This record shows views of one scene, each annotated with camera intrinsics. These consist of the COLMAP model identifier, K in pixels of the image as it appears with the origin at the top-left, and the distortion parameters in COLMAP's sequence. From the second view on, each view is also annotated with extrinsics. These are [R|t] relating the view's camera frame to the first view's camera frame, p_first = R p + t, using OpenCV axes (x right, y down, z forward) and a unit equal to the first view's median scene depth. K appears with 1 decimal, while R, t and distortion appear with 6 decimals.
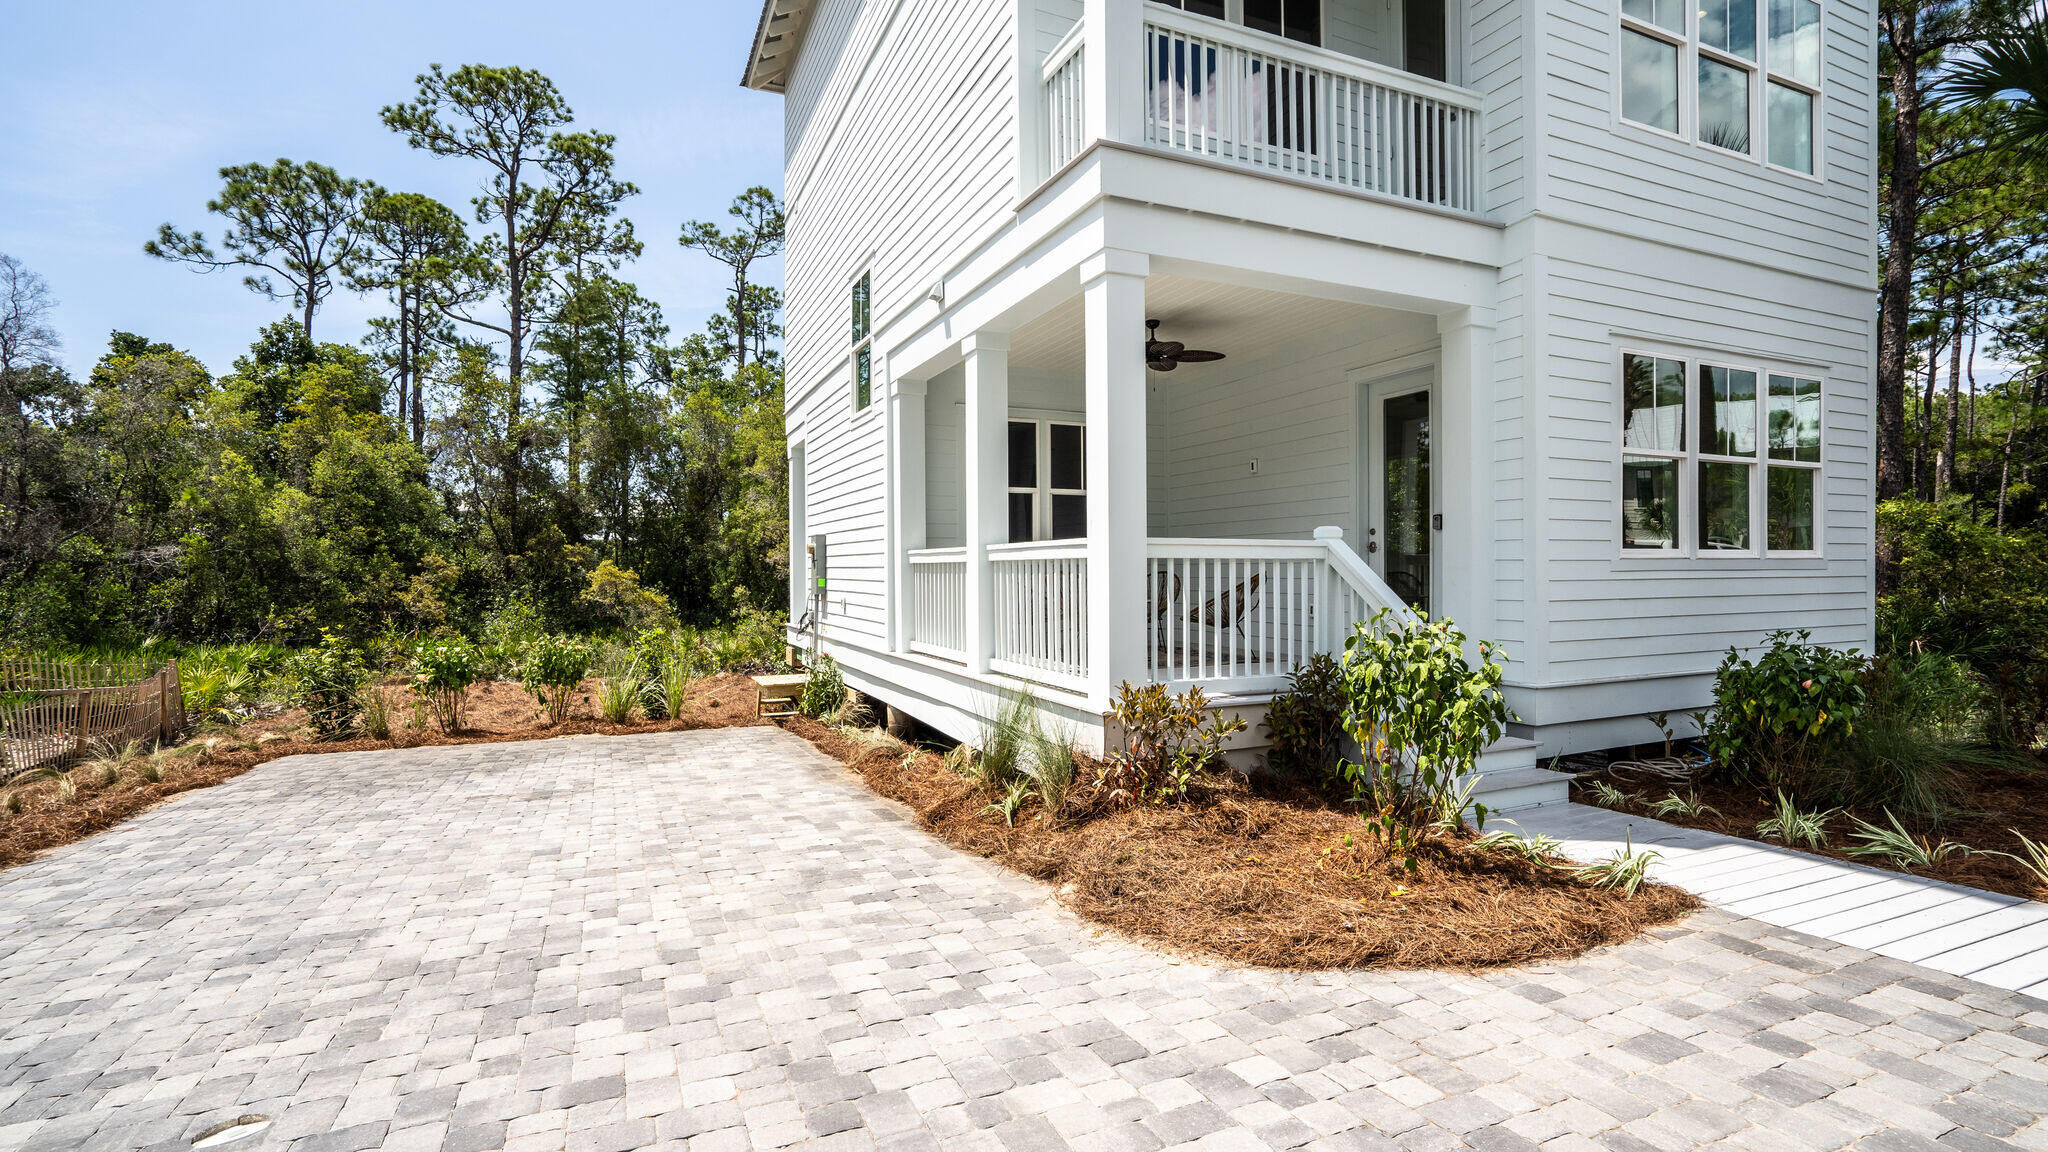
lens RADIAL K [[955.0, 0, 1023.9], [0, 955.0, 578.6], [0, 0, 1]] dist [-0.050992, 0.023880]
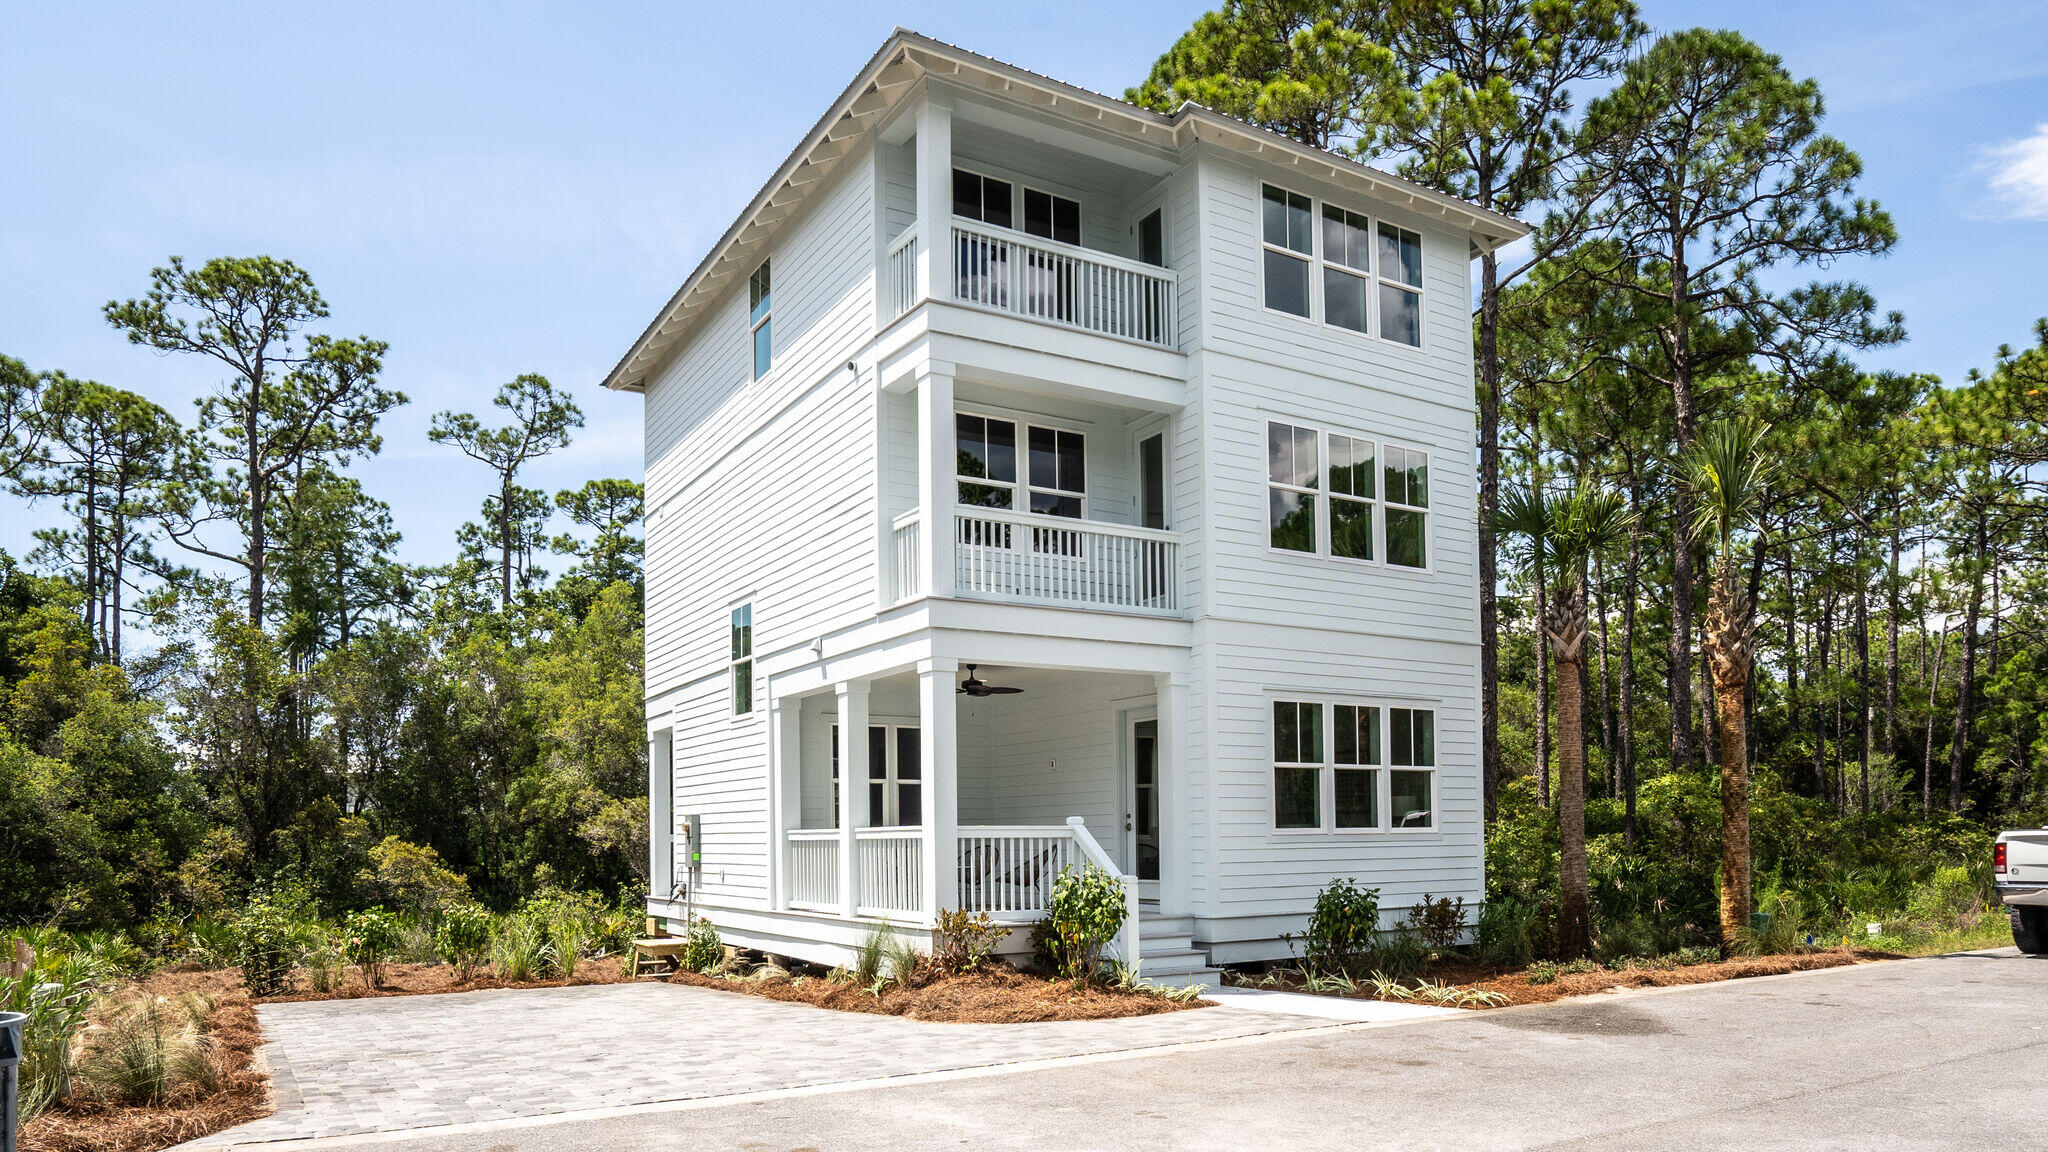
lens RADIAL K [[1308.8, 0, 1019.5], [0, 1308.8, 820.0], [0, 0, 1]] dist [-0.062934, -0.000595]
pose [[0.992056, -0.004245, 0.125725, -0.010895], [0.007516, 0.999645, -0.025557, 0.001382], [-0.125572, 0.026299, 0.991736, -0.269374]]
